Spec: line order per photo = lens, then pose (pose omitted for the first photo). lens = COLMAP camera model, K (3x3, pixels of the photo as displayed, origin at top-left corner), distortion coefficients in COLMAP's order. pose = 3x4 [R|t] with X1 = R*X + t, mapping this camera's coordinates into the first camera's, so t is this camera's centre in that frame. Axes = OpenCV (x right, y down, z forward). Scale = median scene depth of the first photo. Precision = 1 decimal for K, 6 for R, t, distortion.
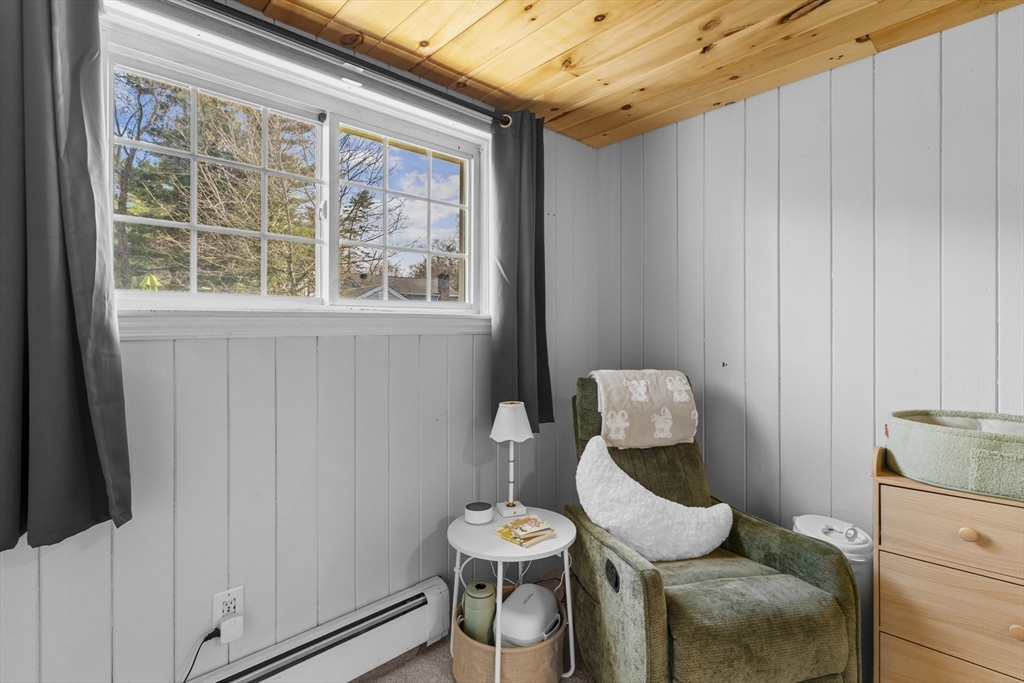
lens RADIAL K [[481.0, 0, 515.6], [0, 481.0, 331.7], [0, 0, 1]] dist [-0.002956, 0.000152]
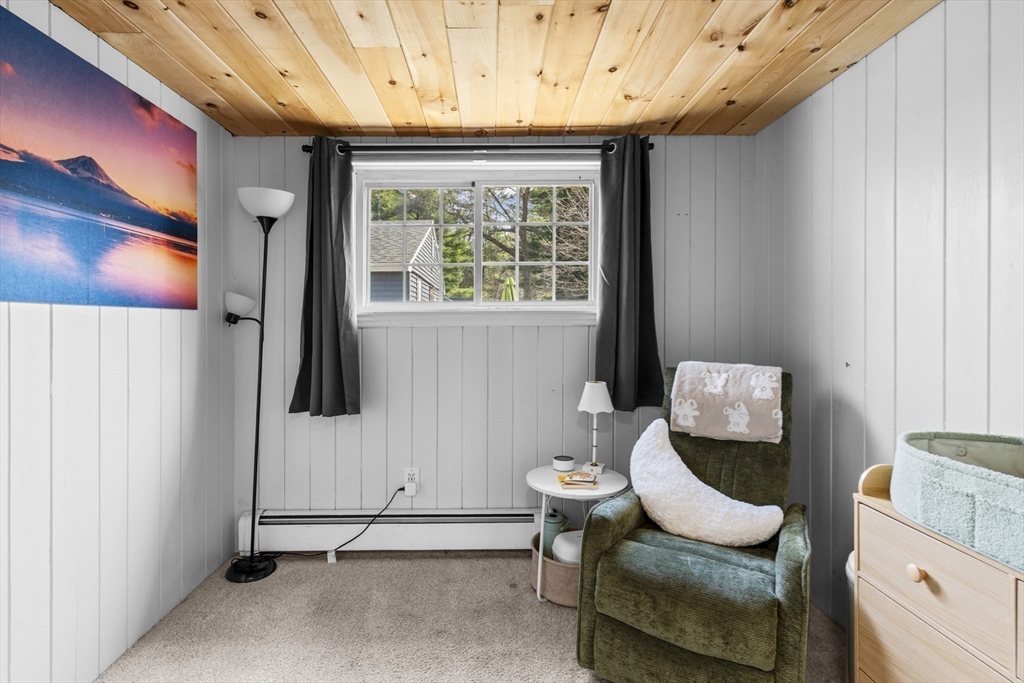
lens RADIAL K [[494.2, 0, 513.6], [0, 494.2, 319.0], [0, 0, 1]] dist [0.001784, -0.000036]
pose [[0.742019, 0.004503, -0.670364, 0.687757], [-0.004794, 0.999988, 0.001412, -0.015203], [0.670362, 0.002166, 0.742031, -0.083696]]
